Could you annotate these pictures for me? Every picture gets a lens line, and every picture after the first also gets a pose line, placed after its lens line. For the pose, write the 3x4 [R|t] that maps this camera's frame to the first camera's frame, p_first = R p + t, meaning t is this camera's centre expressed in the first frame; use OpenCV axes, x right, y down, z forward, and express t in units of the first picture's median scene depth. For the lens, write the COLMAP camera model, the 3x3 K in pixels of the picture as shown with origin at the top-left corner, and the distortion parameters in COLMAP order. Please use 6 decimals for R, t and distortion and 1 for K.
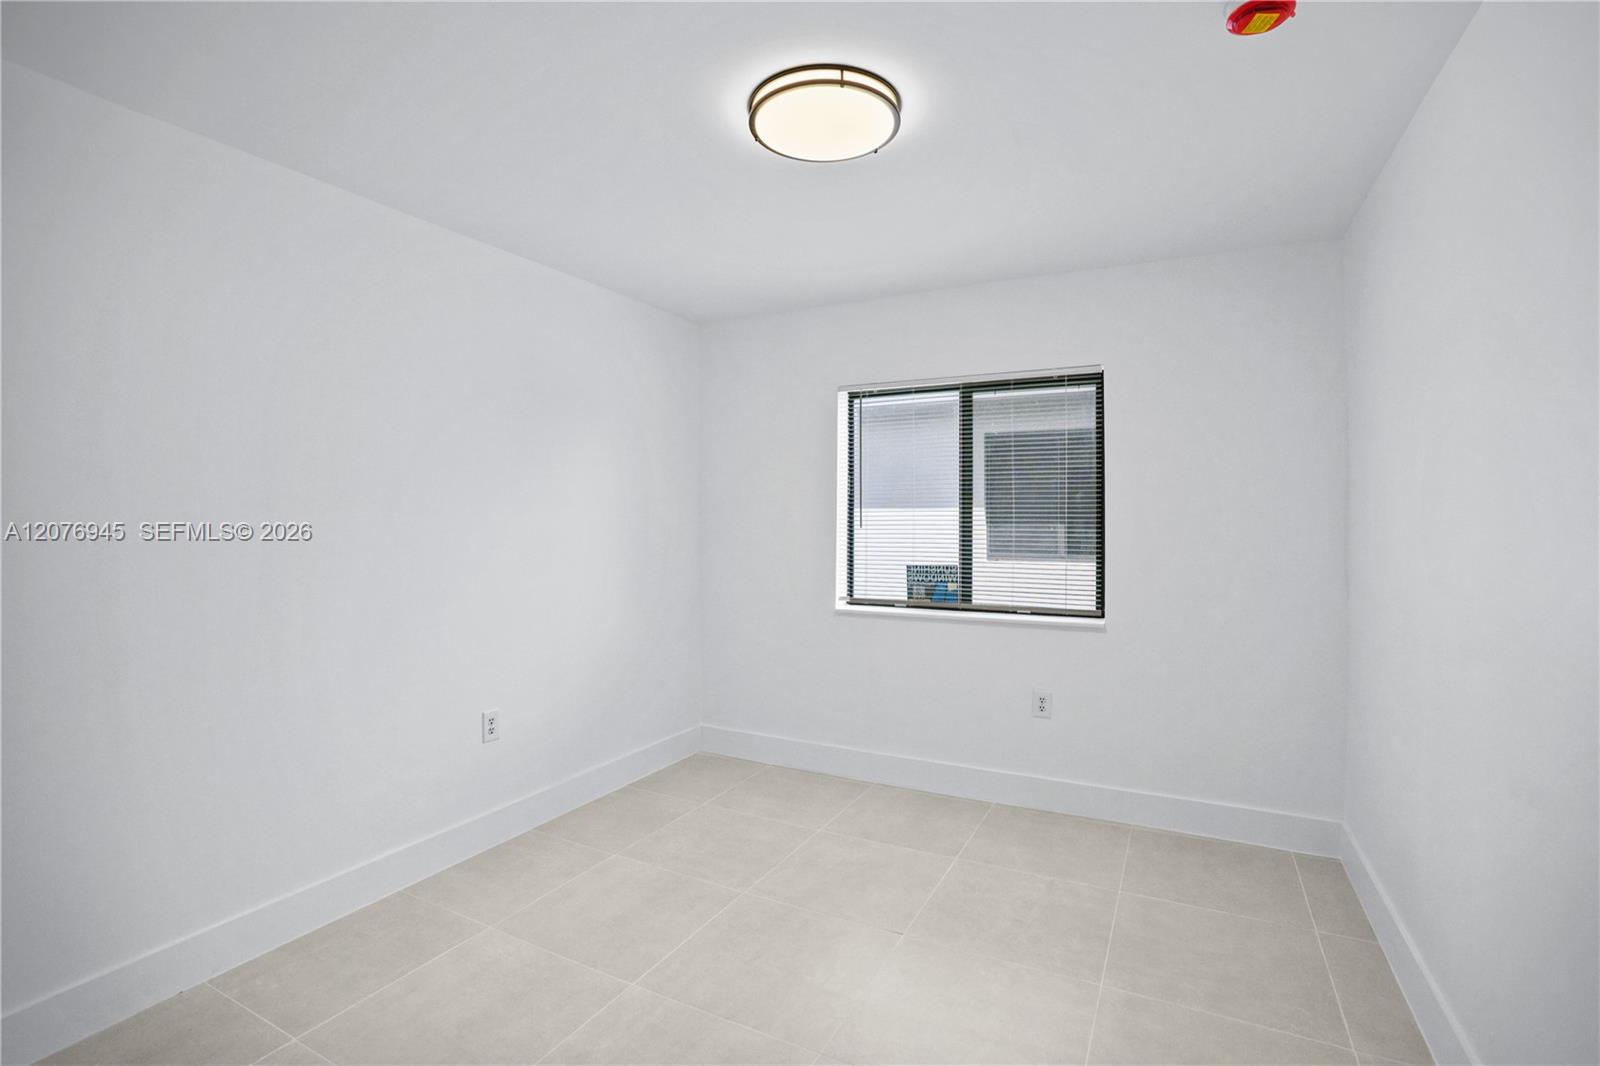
lens RADIAL K [[743.2, 0, 800.1], [0, 743.2, 523.9], [0, 0, 1]] dist [-0.000759, -0.000045]
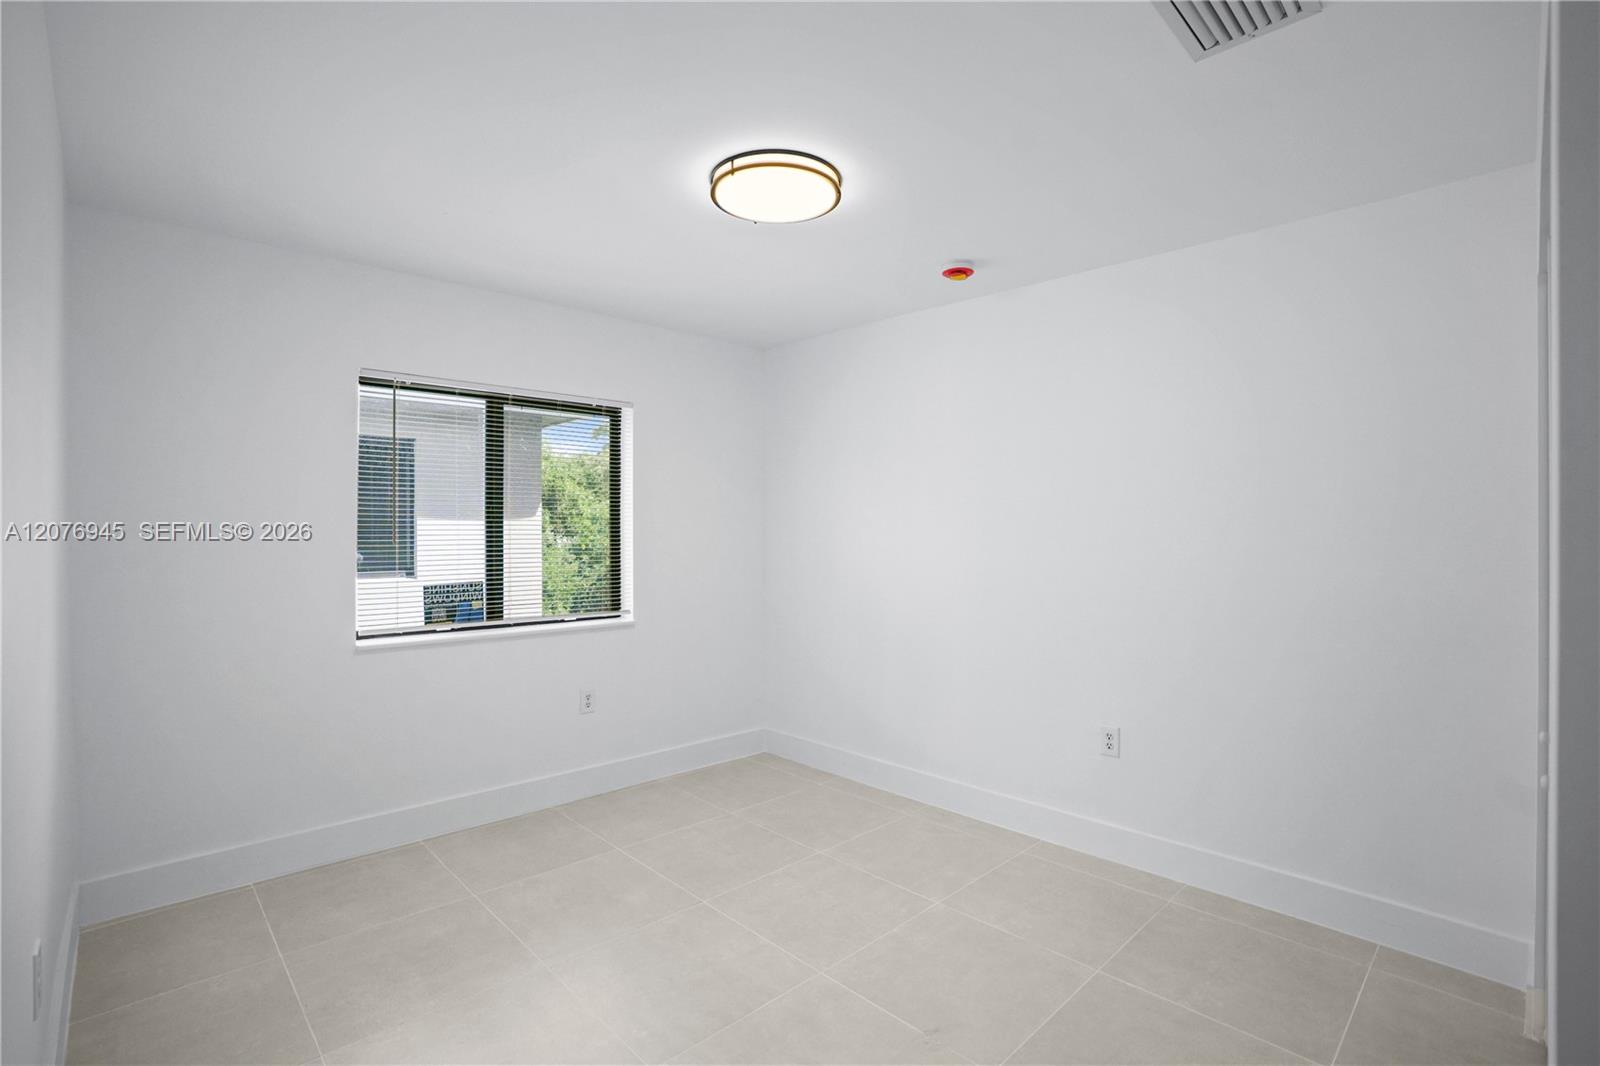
lens RADIAL K [[757.7, 0, 793.1], [0, 757.7, 529.3], [0, 0, 1]] dist [-0.000434, 0.000292]
pose [[0.364602, 0.000330, 0.931163, -0.558155], [0.004580, 0.999987, -0.002148, -0.007651], [-0.931152, 0.005048, 0.364596, 0.279913]]
